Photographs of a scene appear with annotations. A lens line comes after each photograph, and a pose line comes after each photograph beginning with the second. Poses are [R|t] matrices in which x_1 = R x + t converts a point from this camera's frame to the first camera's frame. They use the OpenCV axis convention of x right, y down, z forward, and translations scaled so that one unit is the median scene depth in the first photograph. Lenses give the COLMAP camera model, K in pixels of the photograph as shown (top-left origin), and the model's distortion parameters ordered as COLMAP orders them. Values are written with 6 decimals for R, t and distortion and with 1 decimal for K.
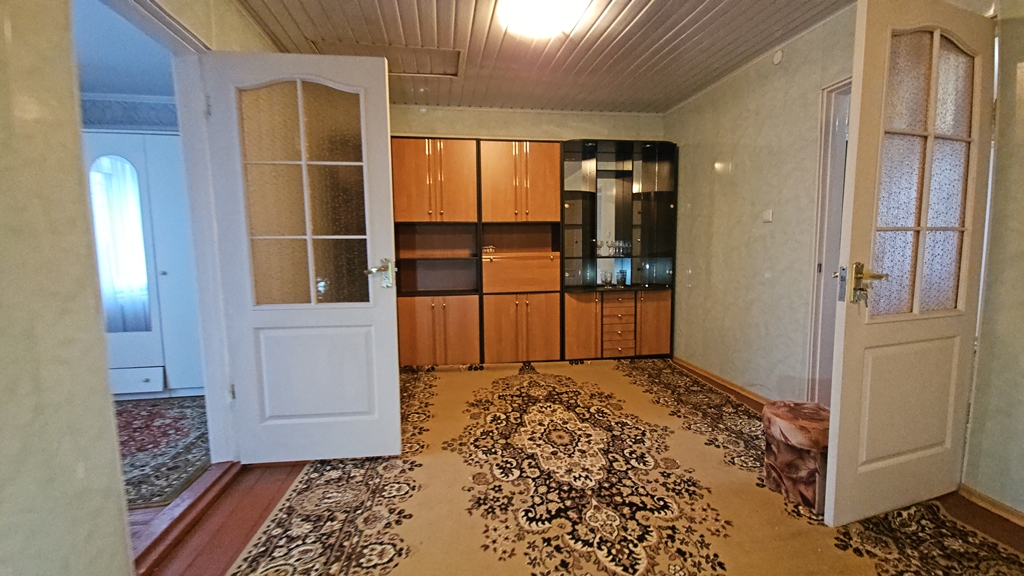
lens RADIAL K [[415.4, 0, 510.3], [0, 415.4, 288.5], [0, 0, 1]] dist [-0.000653, -0.000287]
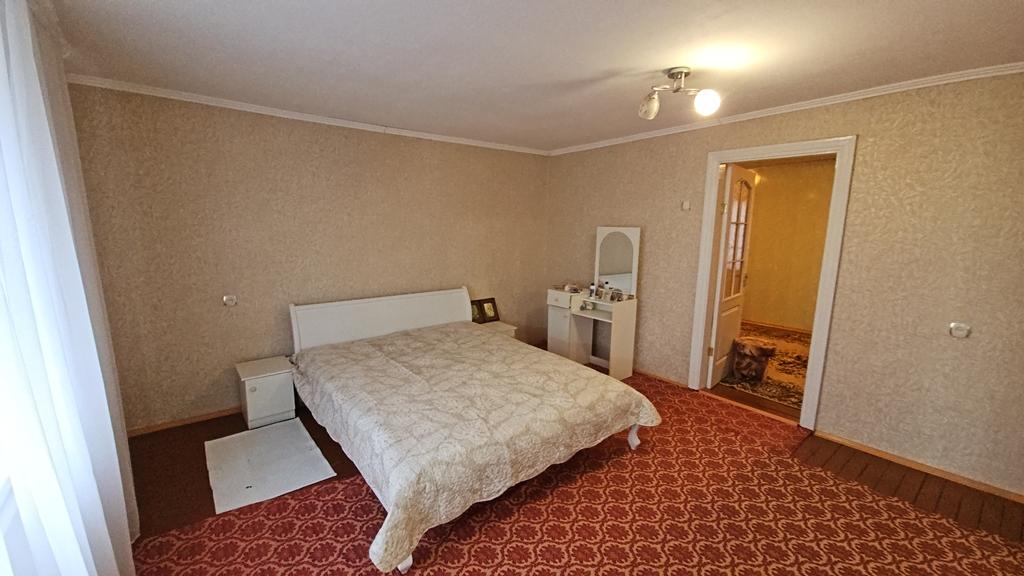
lens RADIAL K [[415.4, 0, 510.3], [0, 415.4, 288.5], [0, 0, 1]] dist [-0.000653, -0.000287]
pose [[-0.875395, 0.075863, -0.477418, 3.072140], [-0.045782, 0.970159, 0.238107, -0.474254], [0.481235, 0.230295, -0.845800, 2.300277]]
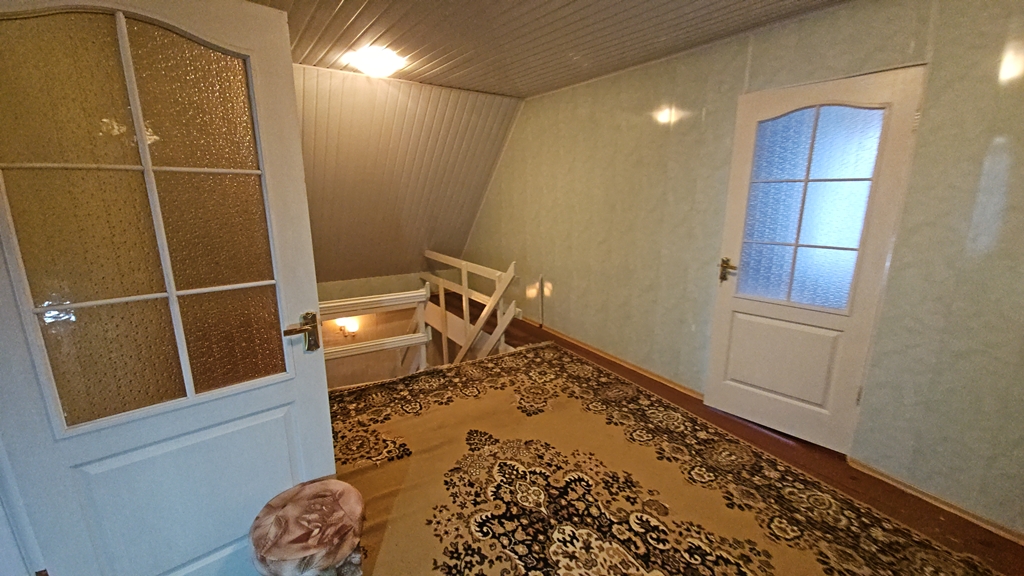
lens RADIAL K [[415.4, 0, 510.3], [0, 415.4, 288.5], [0, 0, 1]] dist [-0.000653, -0.000287]
pose [[-0.912860, 0.102445, -0.395210, 0.676233], [-0.032957, 0.946358, 0.321435, -0.393095], [0.406940, 0.306450, -0.860516, 1.789978]]
